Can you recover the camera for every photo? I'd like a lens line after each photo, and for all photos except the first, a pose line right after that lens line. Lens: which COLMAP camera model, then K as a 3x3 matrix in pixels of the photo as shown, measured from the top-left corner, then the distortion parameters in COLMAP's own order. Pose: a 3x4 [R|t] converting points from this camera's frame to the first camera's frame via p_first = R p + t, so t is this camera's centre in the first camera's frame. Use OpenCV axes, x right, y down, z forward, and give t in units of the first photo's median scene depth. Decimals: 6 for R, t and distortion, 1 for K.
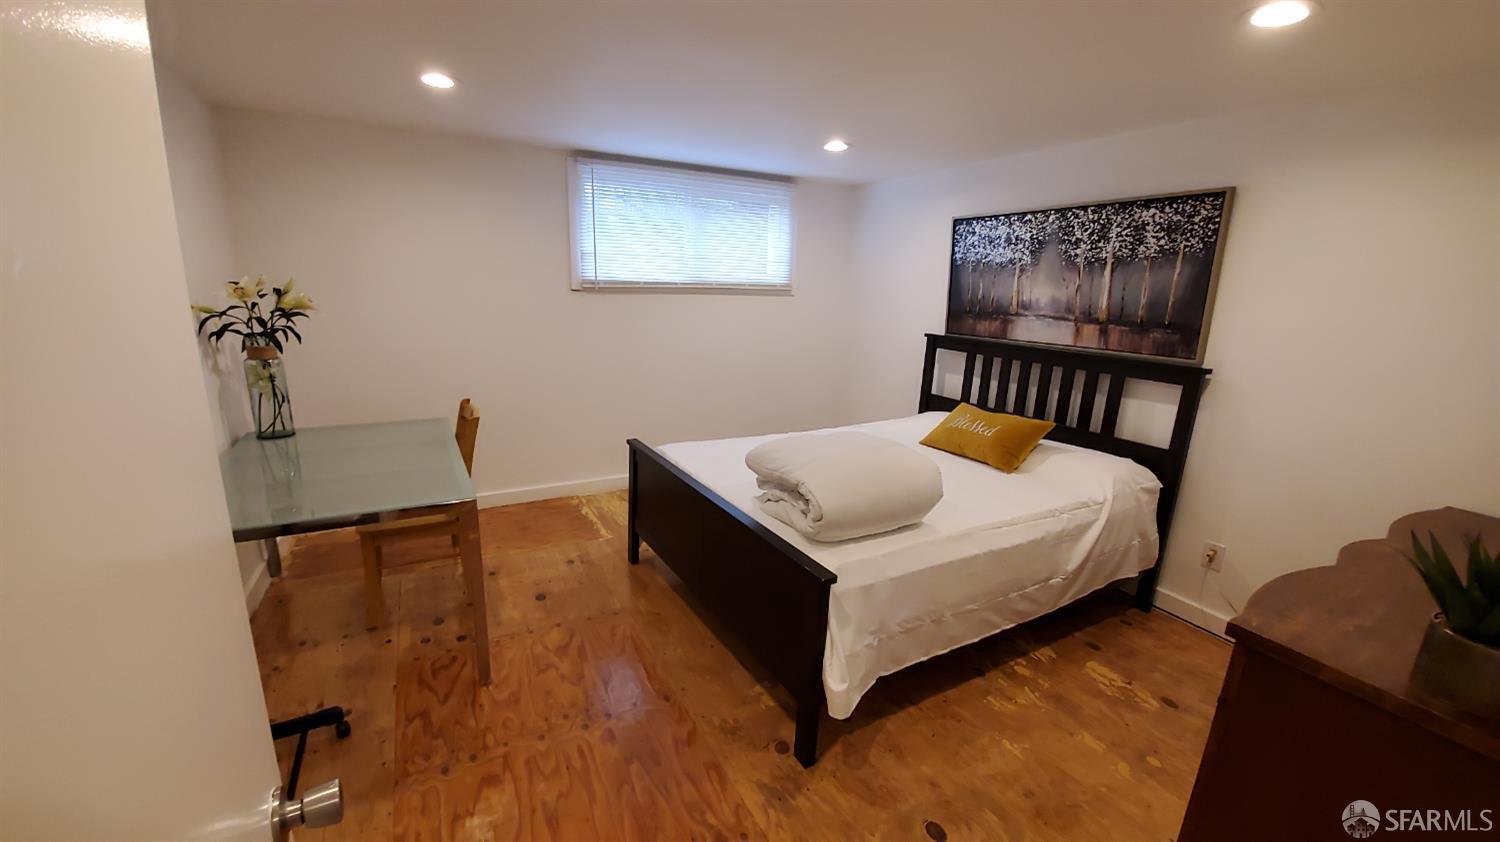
lens RADIAL K [[587.9, 0, 746.4], [0, 587.9, 427.3], [0, 0, 1]] dist [0.008223, -0.015250]
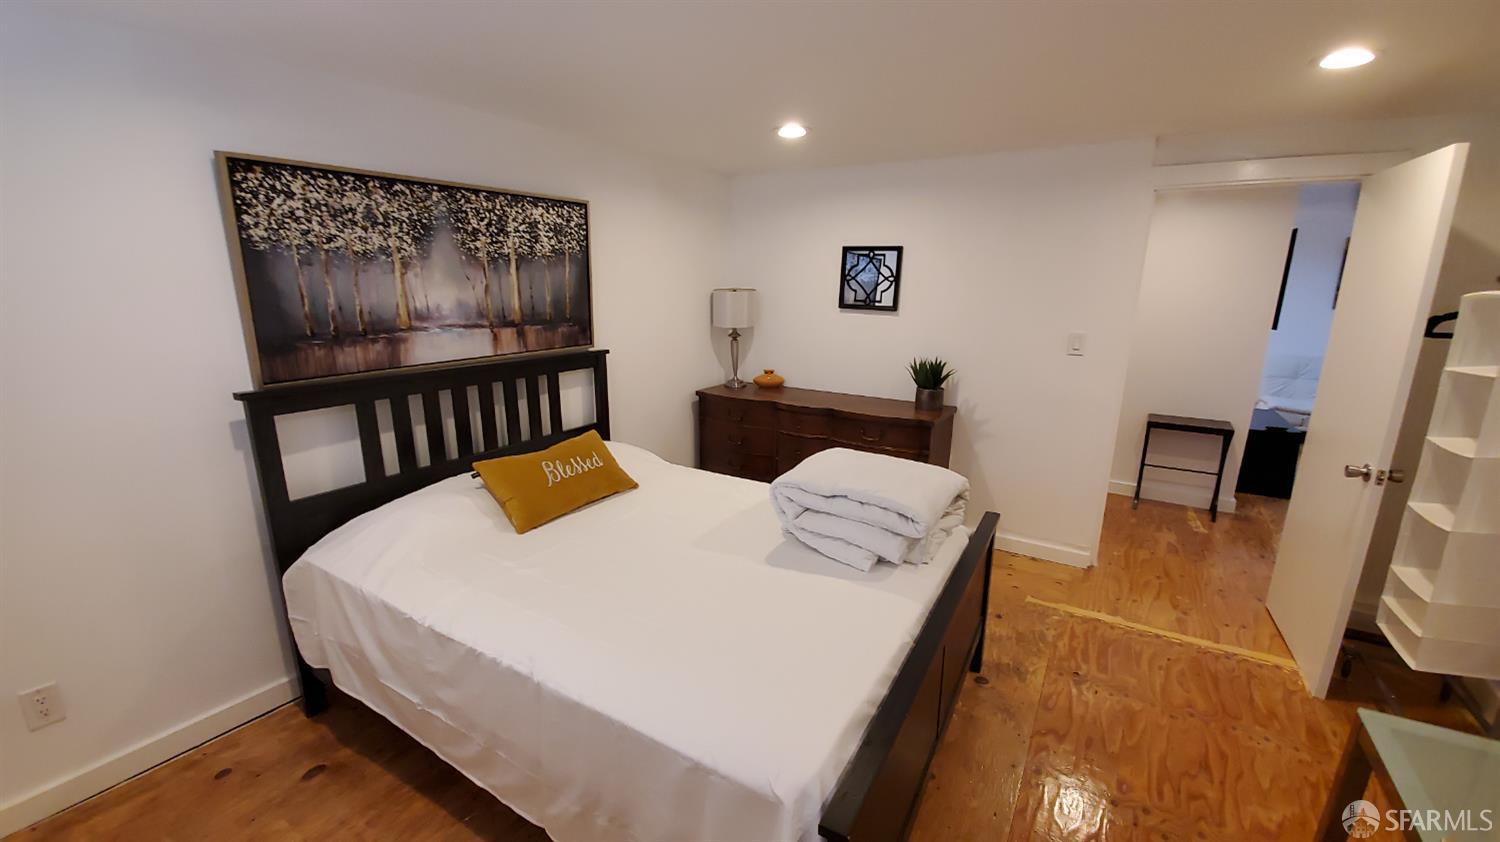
lens RADIAL K [[587.9, 0, 746.4], [0, 587.9, 427.3], [0, 0, 1]] dist [0.008223, -0.015250]
pose [[-0.480162, -0.244960, 0.842282, -0.408040], [0.189263, 0.908667, 0.372160, -0.322373], [-0.856519, 0.338110, -0.389945, 1.161870]]
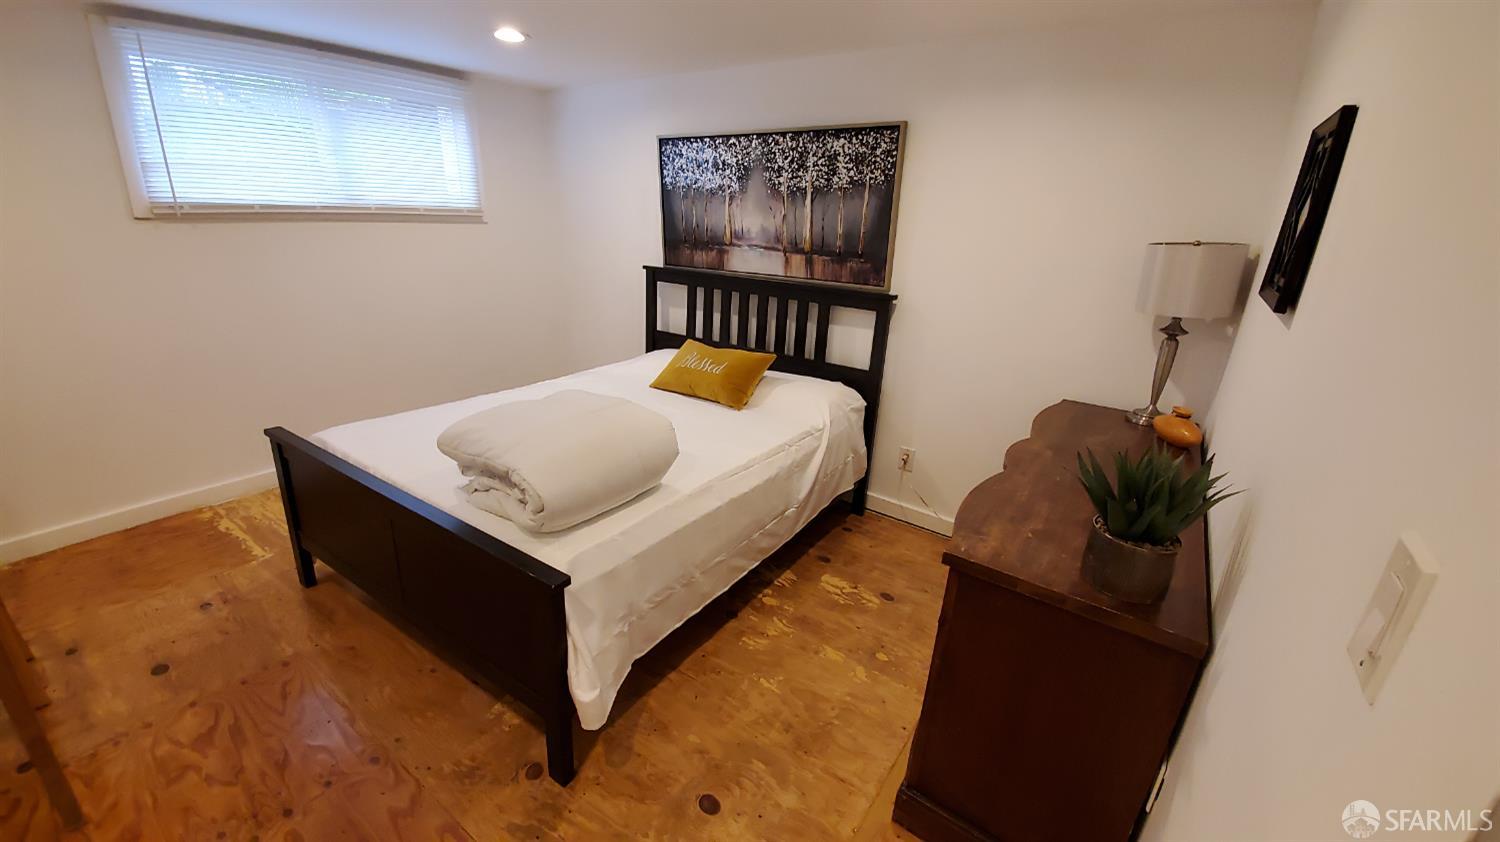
lens RADIAL K [[587.9, 0, 746.4], [0, 587.9, 427.3], [0, 0, 1]] dist [0.008223, -0.015250]
pose [[0.899106, -0.143021, 0.413706, 0.037902], [0.091276, 0.985598, 0.142358, -0.033396], [-0.428108, -0.090234, 0.899211, 0.091347]]
